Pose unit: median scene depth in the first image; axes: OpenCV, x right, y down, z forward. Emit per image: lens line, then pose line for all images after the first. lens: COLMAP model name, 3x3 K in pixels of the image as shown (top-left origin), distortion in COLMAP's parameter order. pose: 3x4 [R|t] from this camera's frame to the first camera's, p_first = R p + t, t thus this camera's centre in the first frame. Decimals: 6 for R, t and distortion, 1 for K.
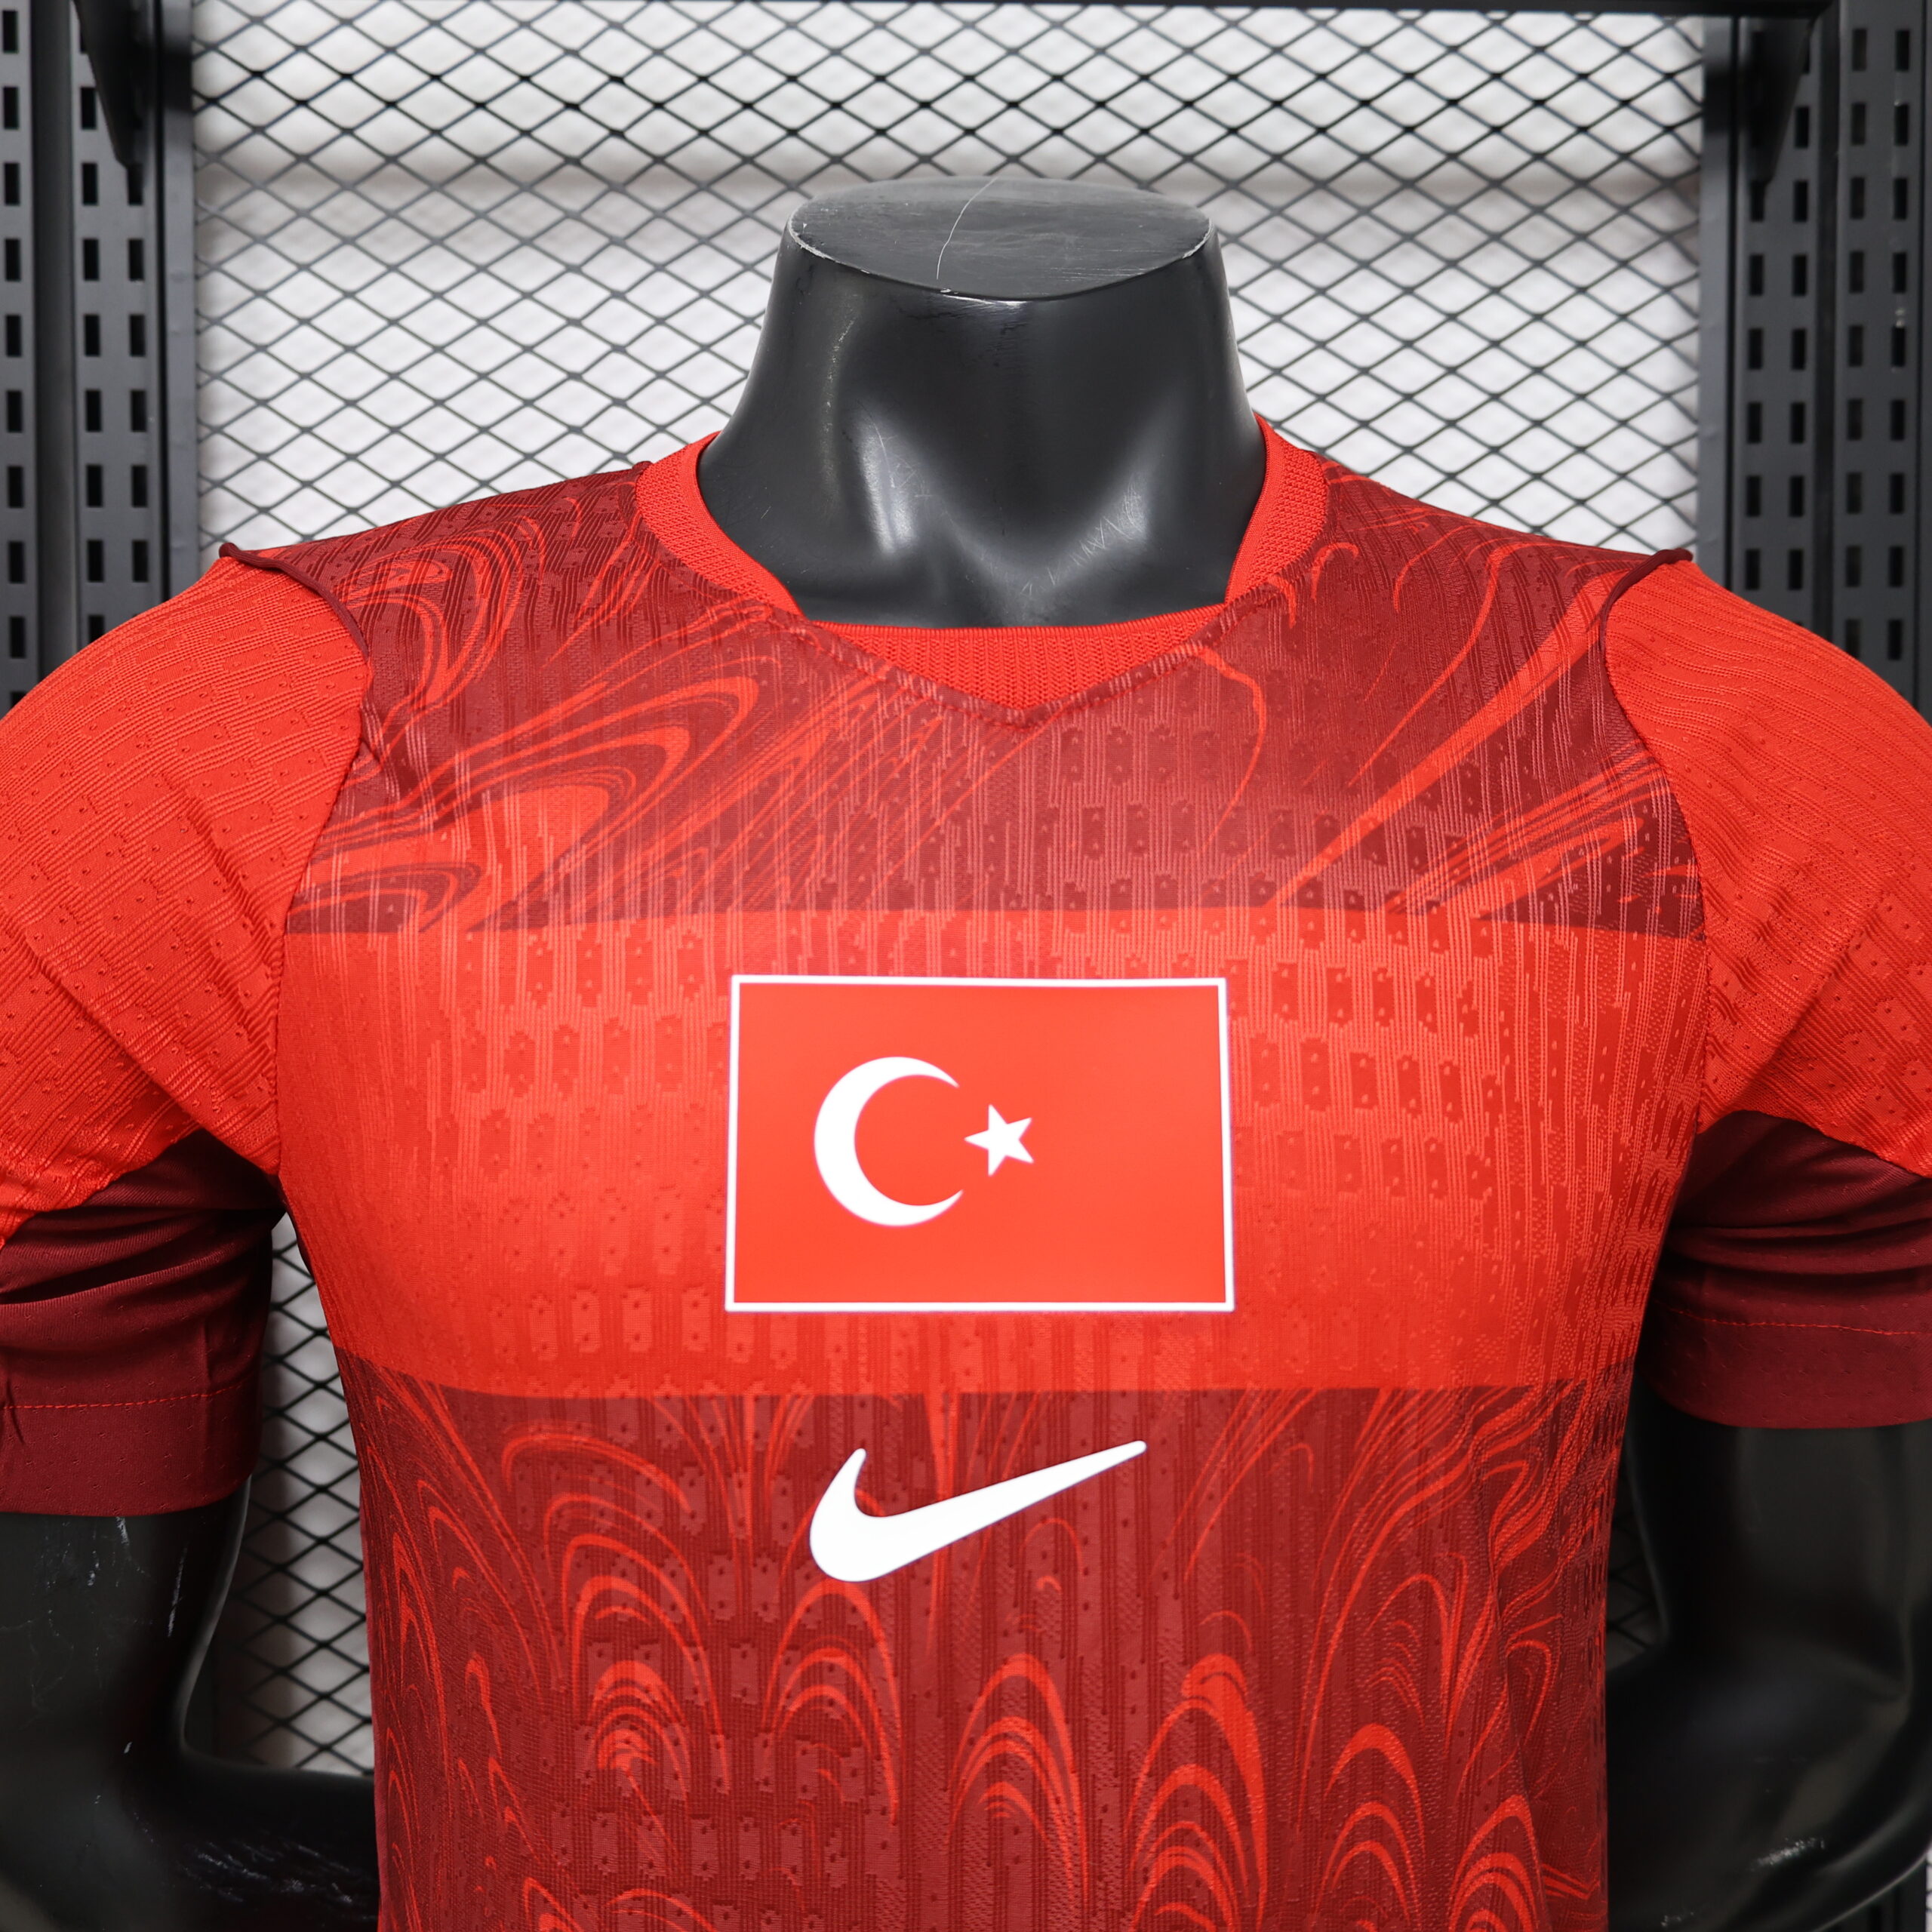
lens RADIAL K [[2076.3, 0, 961.1], [0, 2076.3, 968.8], [0, 0, 1]] dist [0.001897, 0.013968]
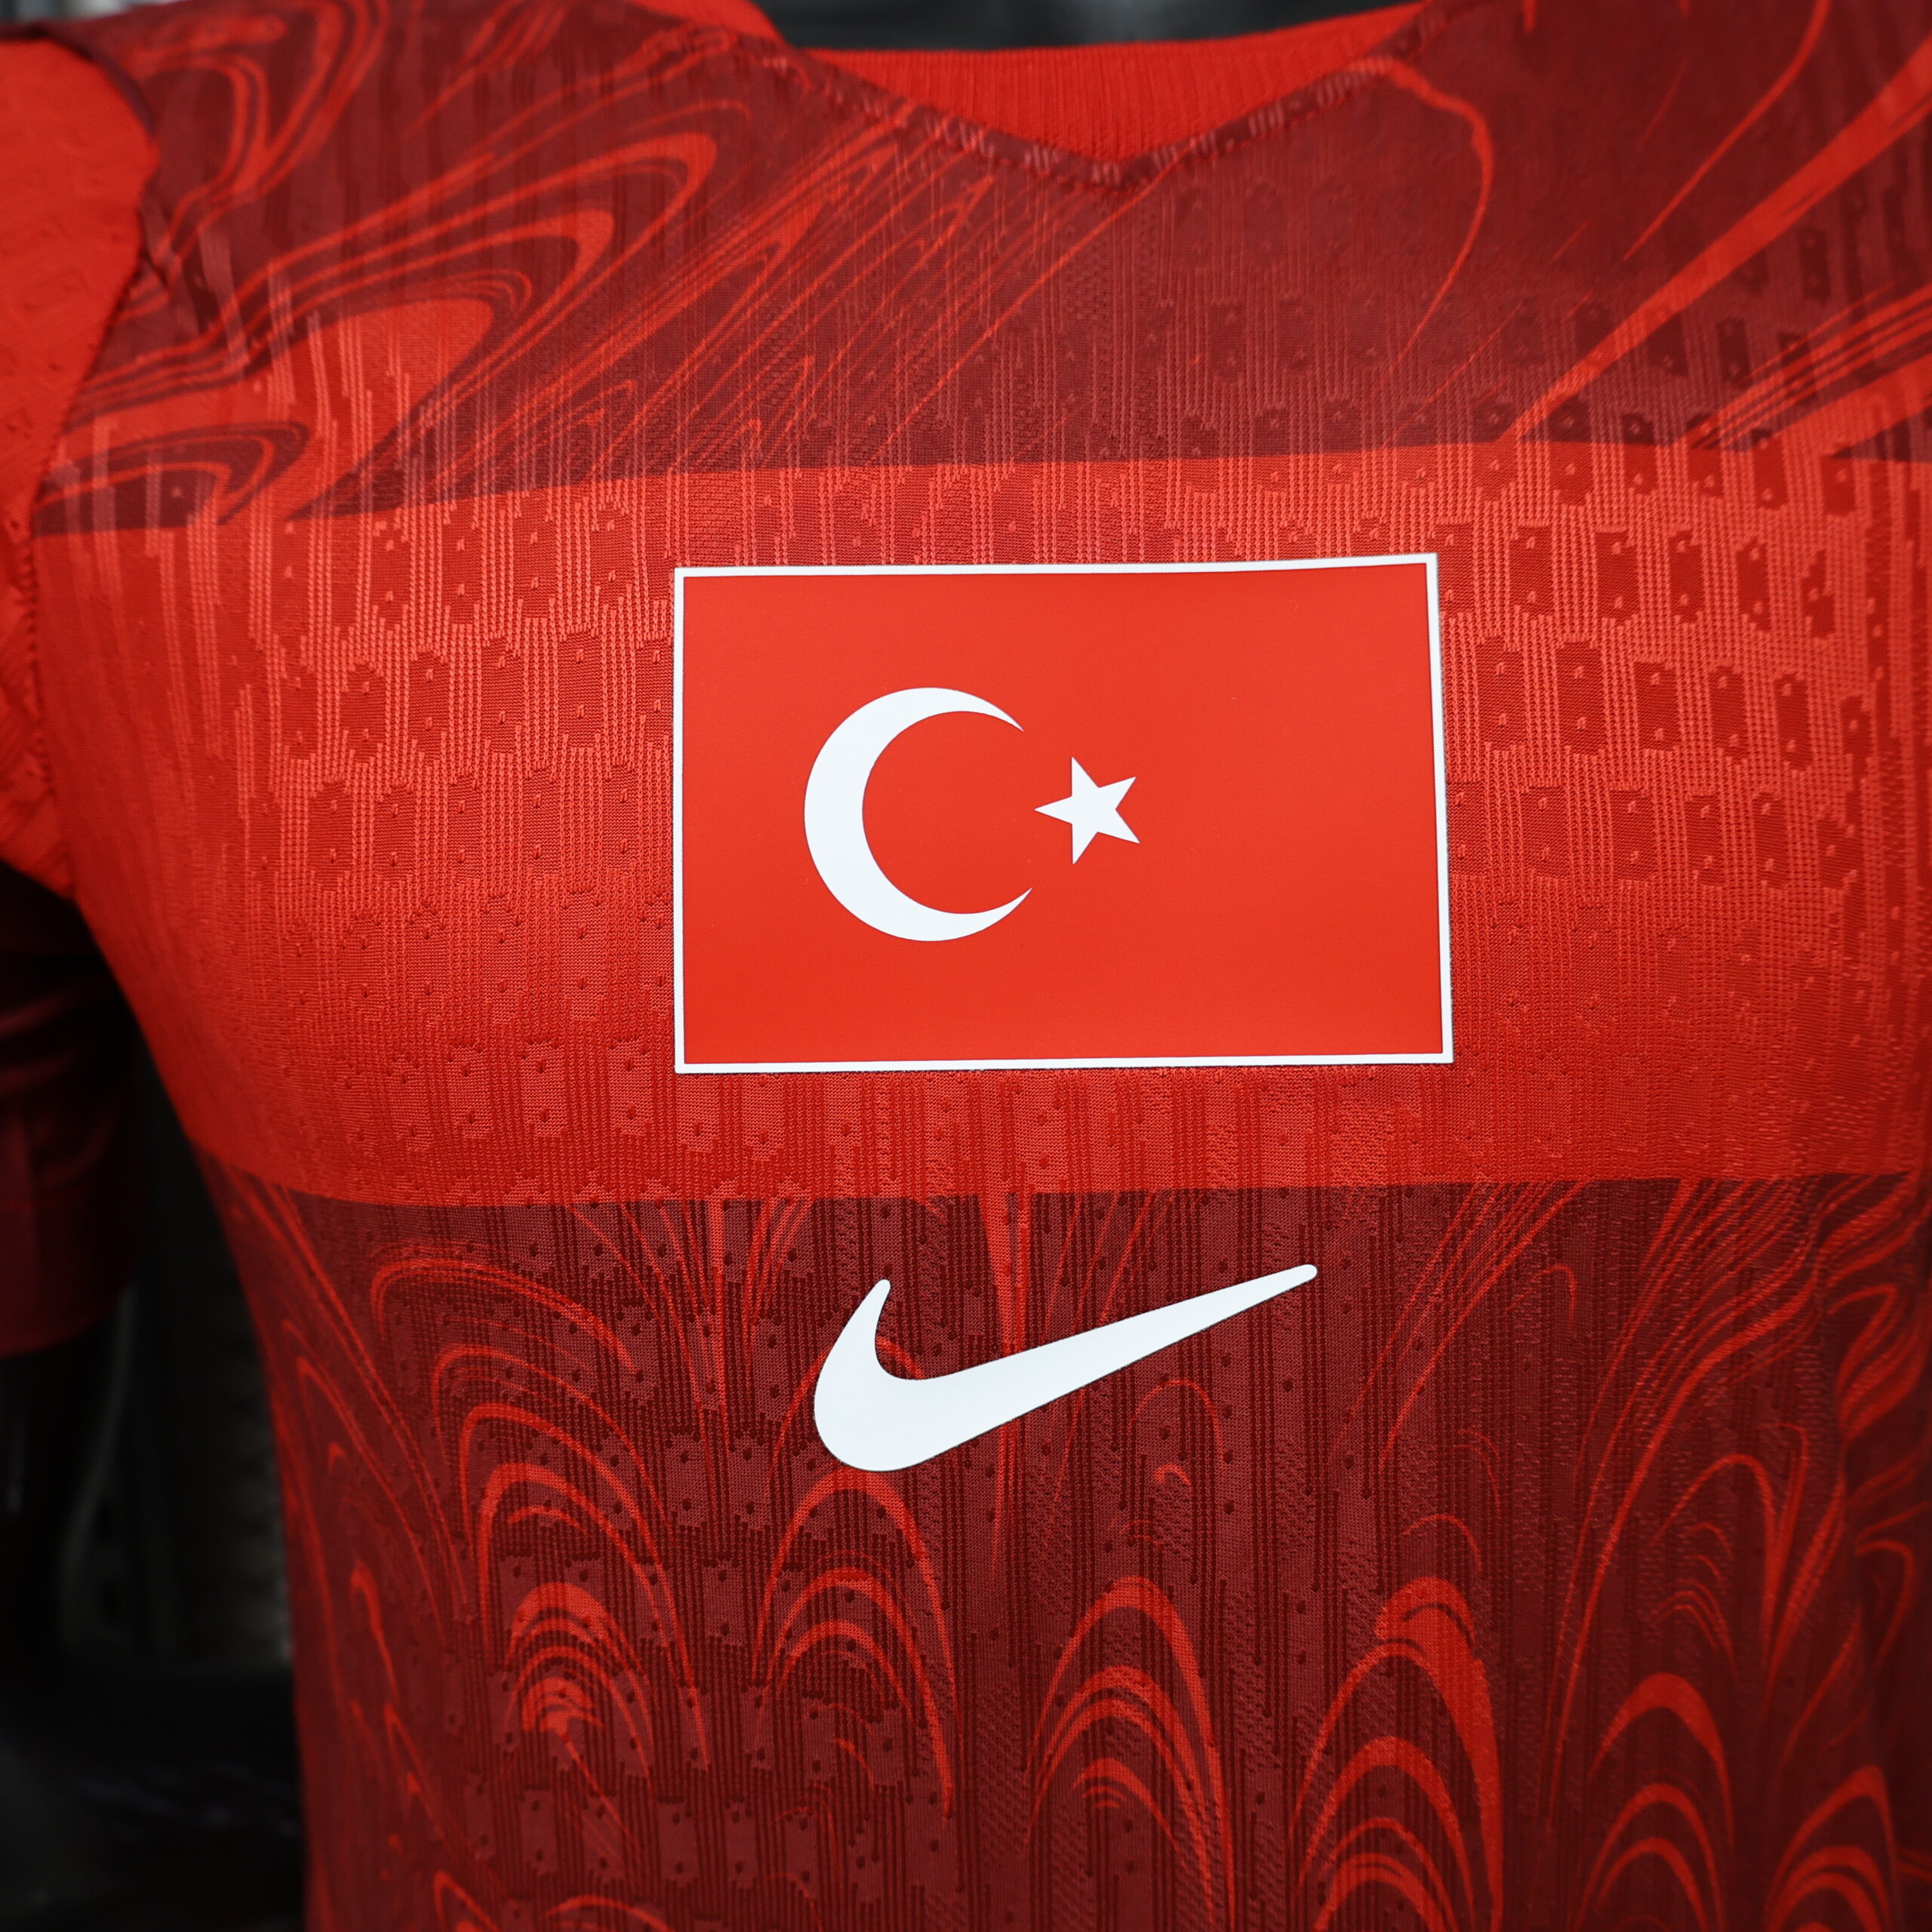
lens RADIAL K [[2076.3, 0, 961.1], [0, 2076.3, 968.8], [0, 0, 1]] dist [0.001897, 0.013968]
pose [[0.998060, -0.016954, -0.059898, 0.016895], [0.023053, 0.994450, 0.102650, 0.063639], [0.057826, -0.103831, 0.992913, 0.343237]]
